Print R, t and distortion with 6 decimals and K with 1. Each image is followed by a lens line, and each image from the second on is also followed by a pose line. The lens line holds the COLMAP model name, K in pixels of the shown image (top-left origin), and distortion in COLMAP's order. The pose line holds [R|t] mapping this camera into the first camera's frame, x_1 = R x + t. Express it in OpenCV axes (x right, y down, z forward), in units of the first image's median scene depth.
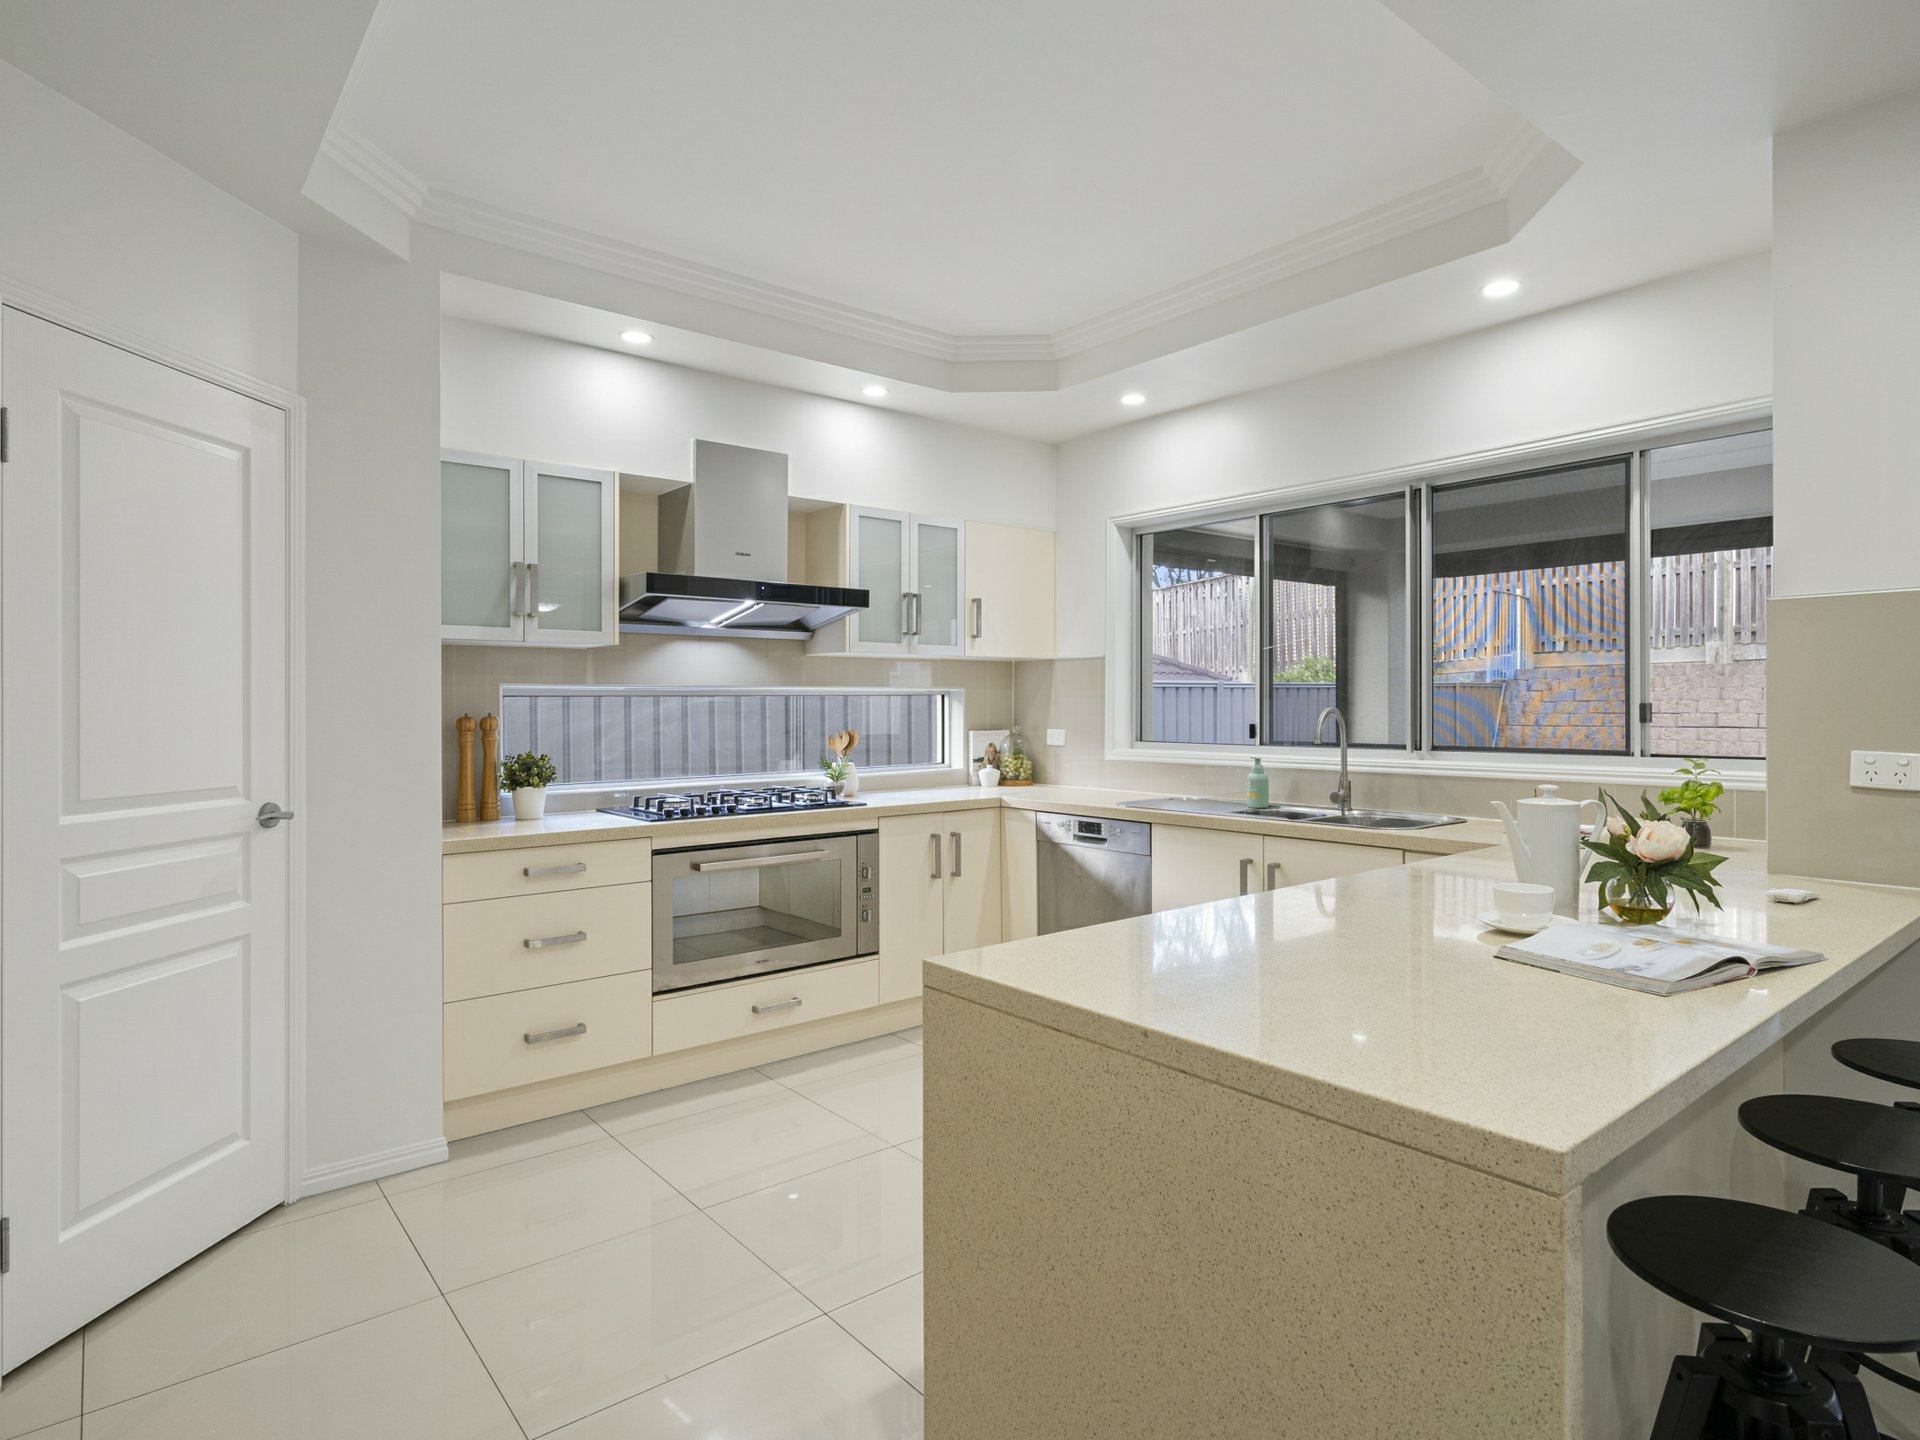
lens RADIAL K [[1034.3, 0, 958.2], [0, 1034.3, 708.2], [0, 0, 1]] dist [-0.003939, 0.000203]
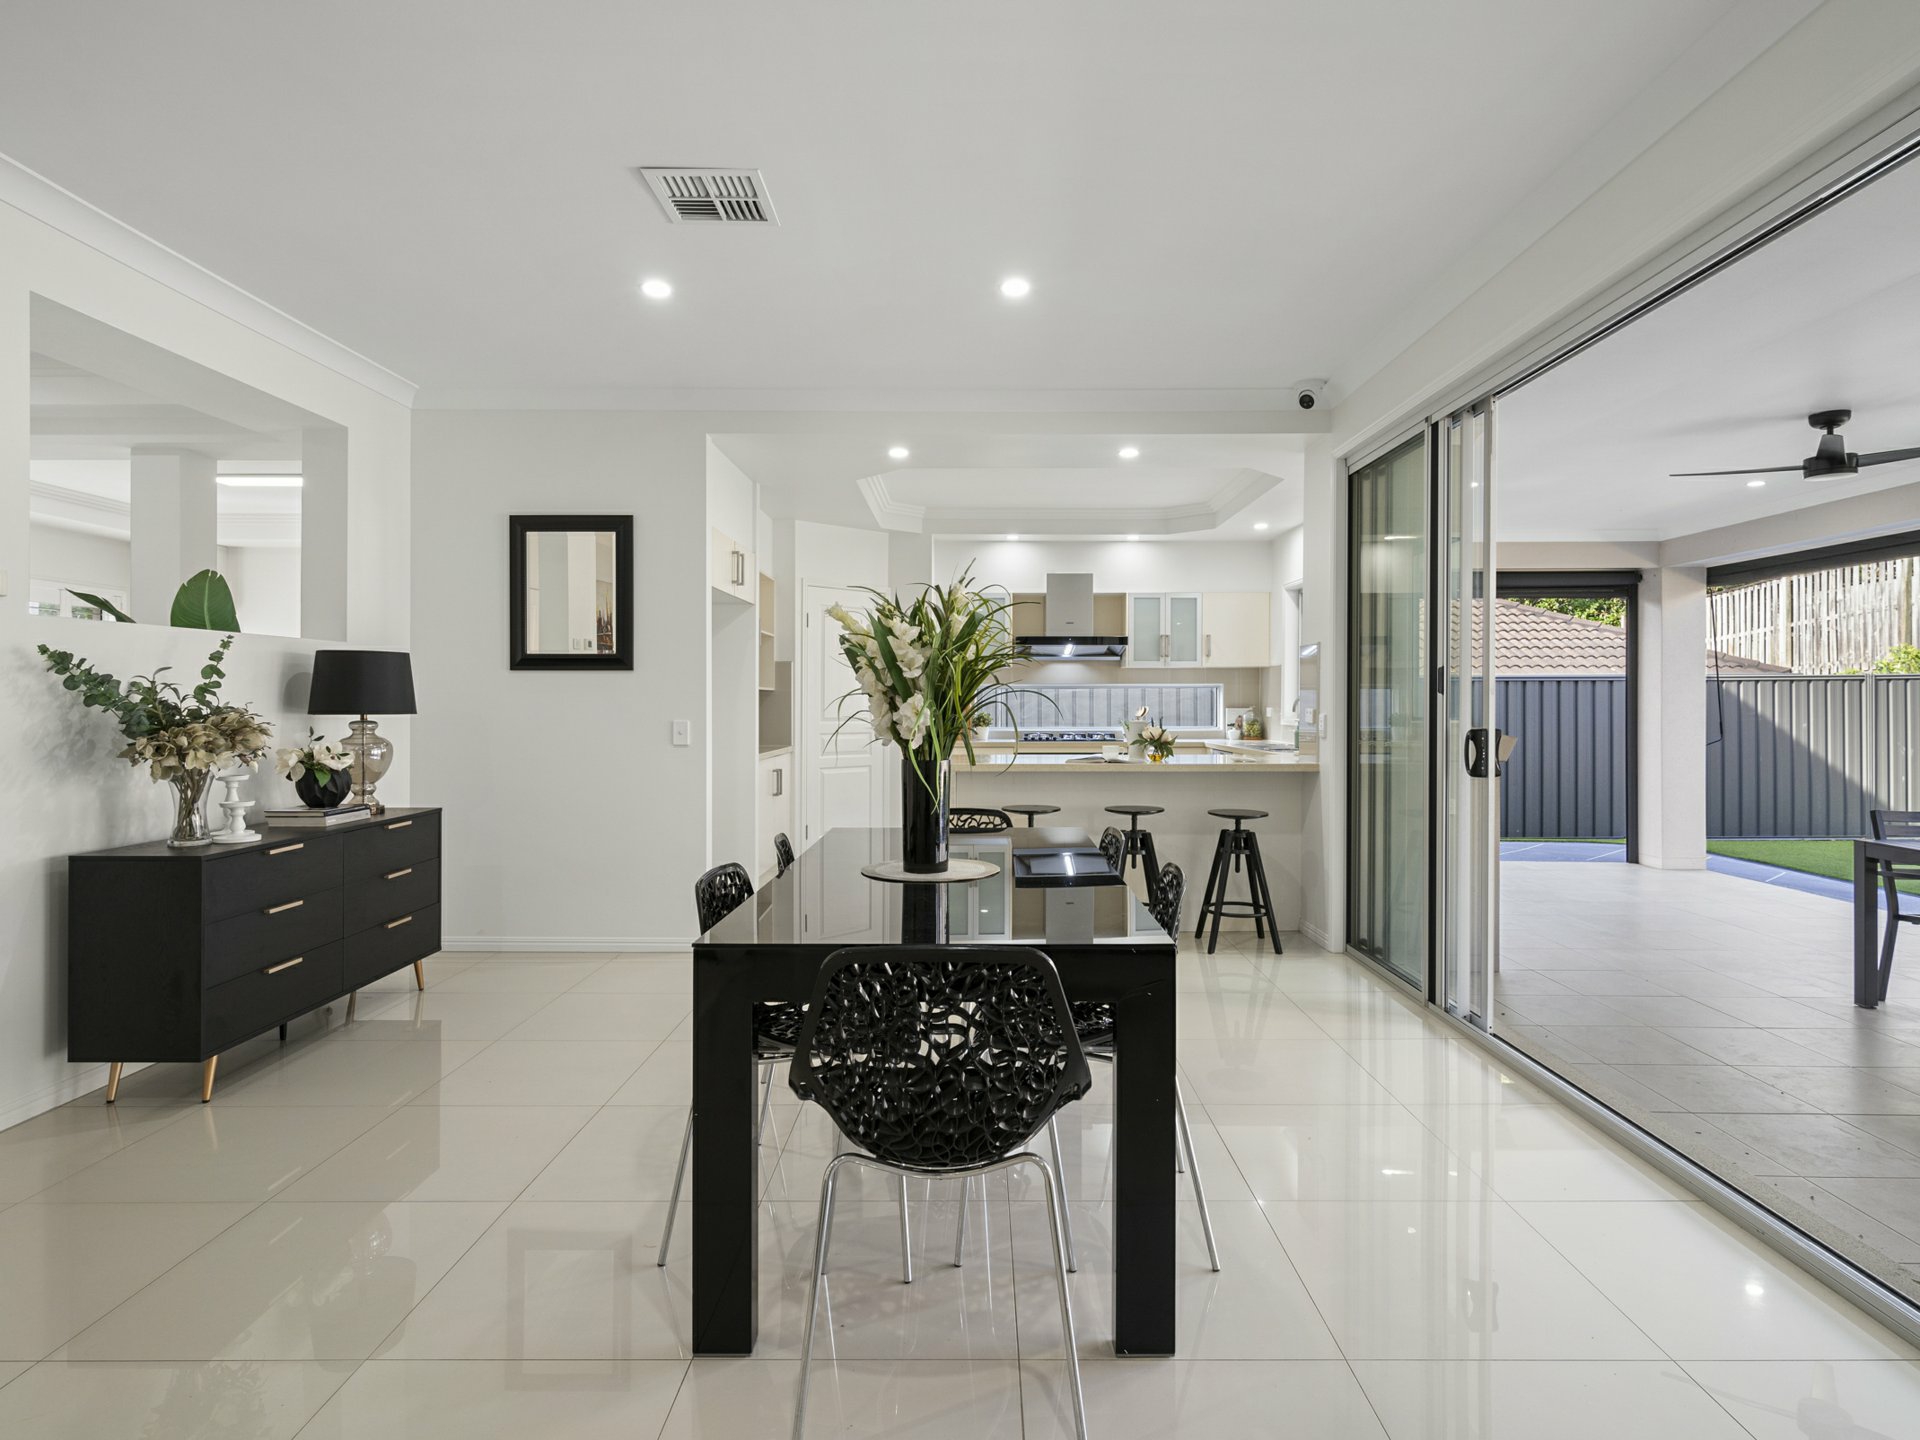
lens RADIAL K [[1034.3, 0, 963.0], [0, 1034.3, 709.1], [0, 0, 1]] dist [-0.003939, 0.000203]
pose [[0.764833, 0.004348, -0.644214, 0.924371], [-0.003788, 0.999990, 0.002251, 0.024248], [0.644218, 0.000719, 0.764842, -0.727632]]
